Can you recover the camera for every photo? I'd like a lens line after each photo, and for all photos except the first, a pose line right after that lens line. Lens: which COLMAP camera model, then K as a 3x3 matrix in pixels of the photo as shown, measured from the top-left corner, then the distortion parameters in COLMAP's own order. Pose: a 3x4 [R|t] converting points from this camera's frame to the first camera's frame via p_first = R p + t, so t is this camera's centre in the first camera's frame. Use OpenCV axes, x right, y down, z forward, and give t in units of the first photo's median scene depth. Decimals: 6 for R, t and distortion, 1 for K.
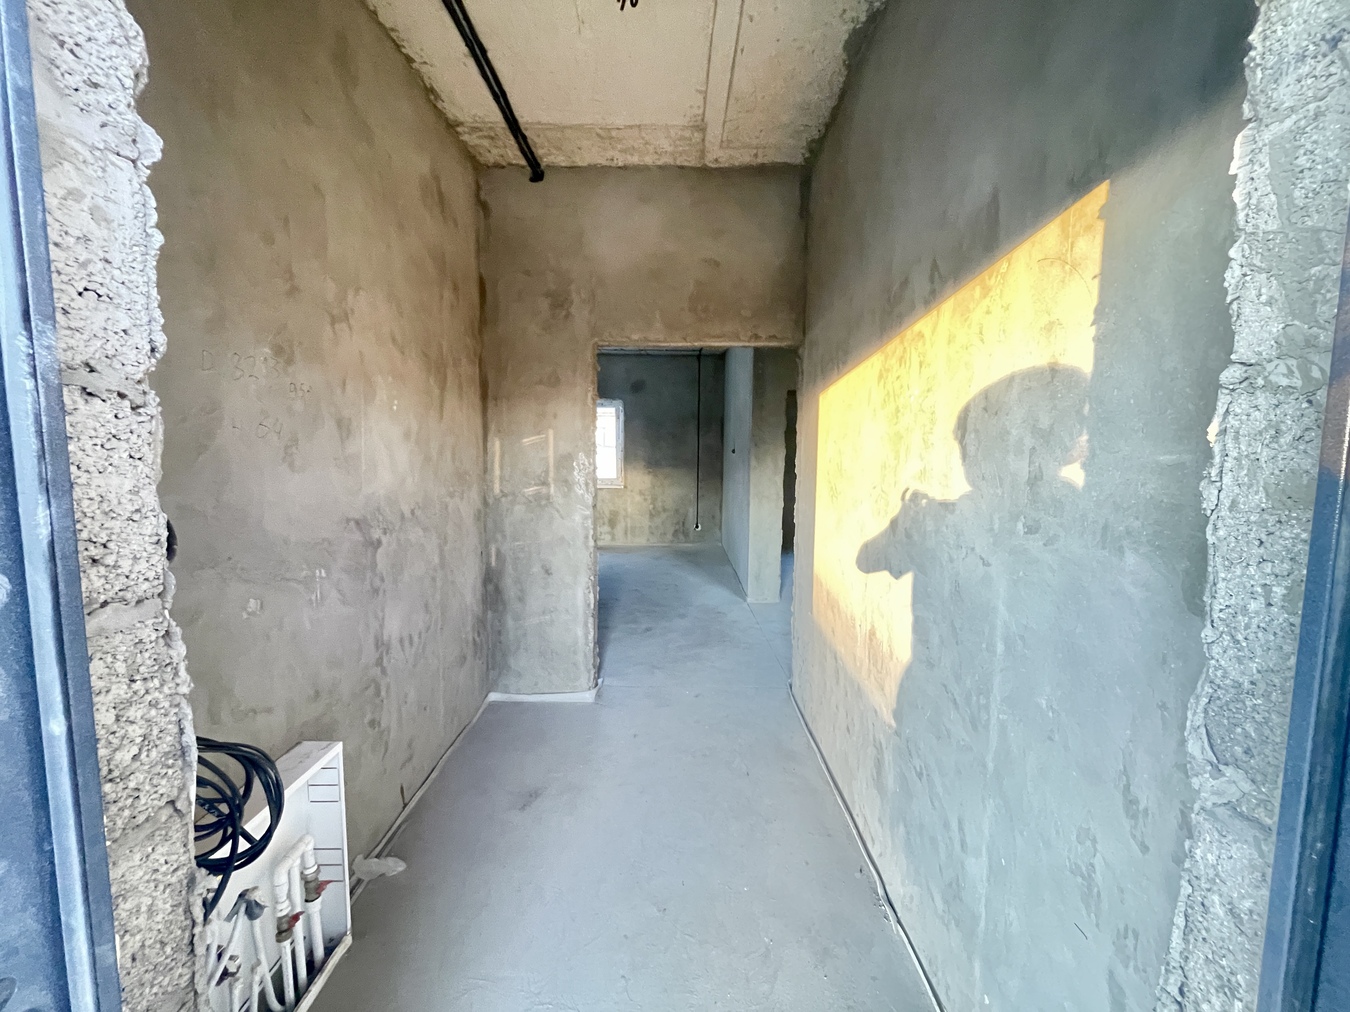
lens RADIAL K [[548.2, 0, 674.4], [0, 548.2, 504.4], [0, 0, 1]] dist [-0.001393, -0.000213]
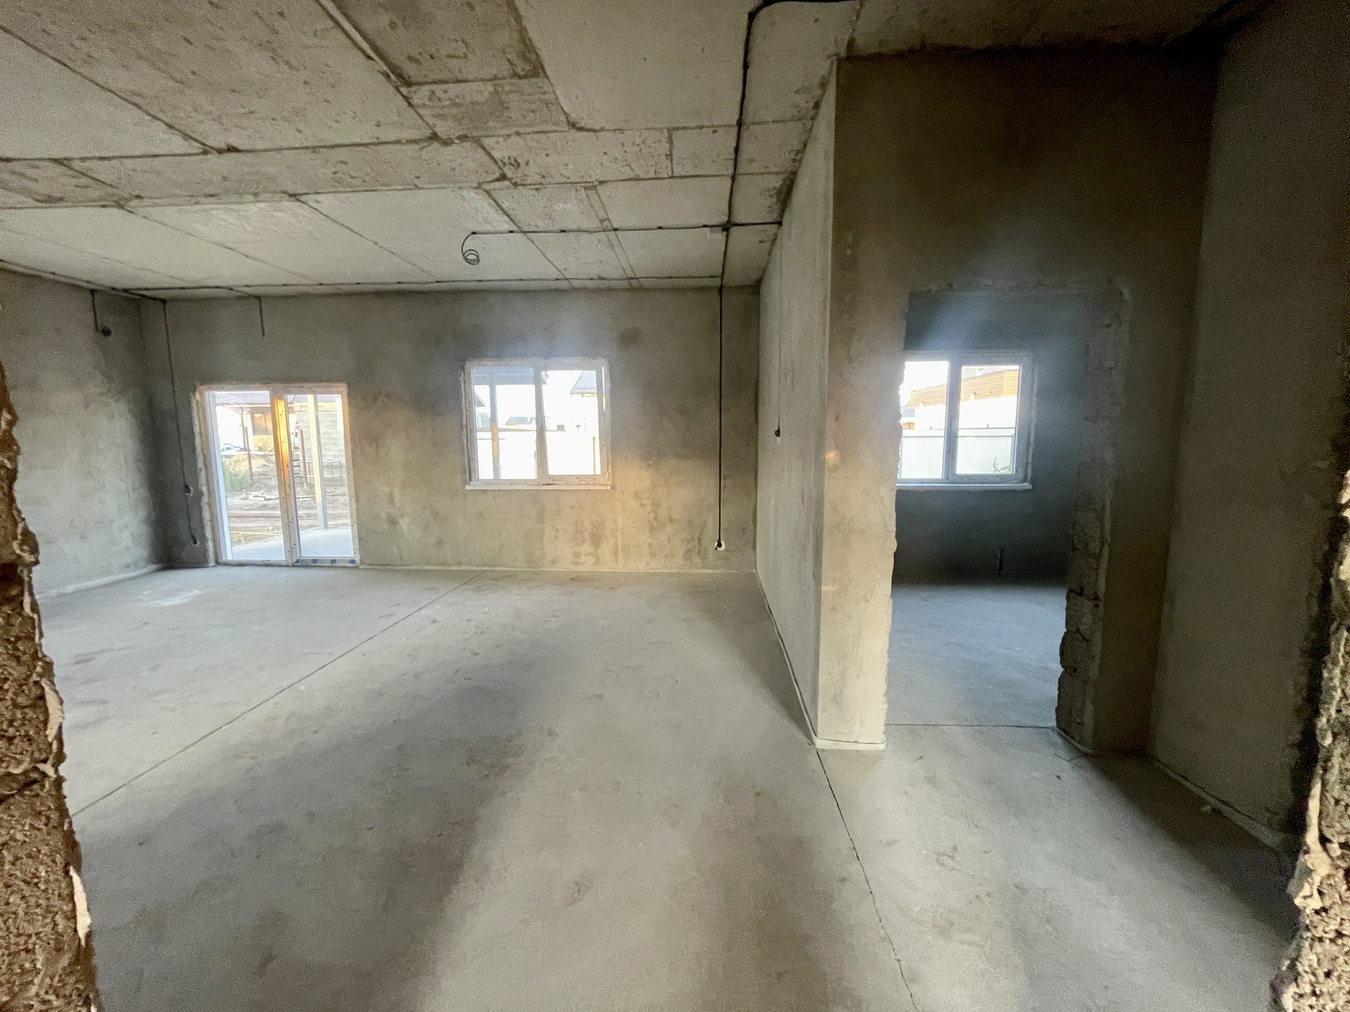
lens RADIAL K [[548.2, 0, 674.4], [0, 548.2, 504.4], [0, 0, 1]] dist [-0.001393, -0.000213]
pose [[0.998586, -0.006544, -0.052760, 0.022024], [0.008129, 0.999521, 0.029877, -0.030173], [0.052540, -0.030263, 0.998160, 0.319569]]
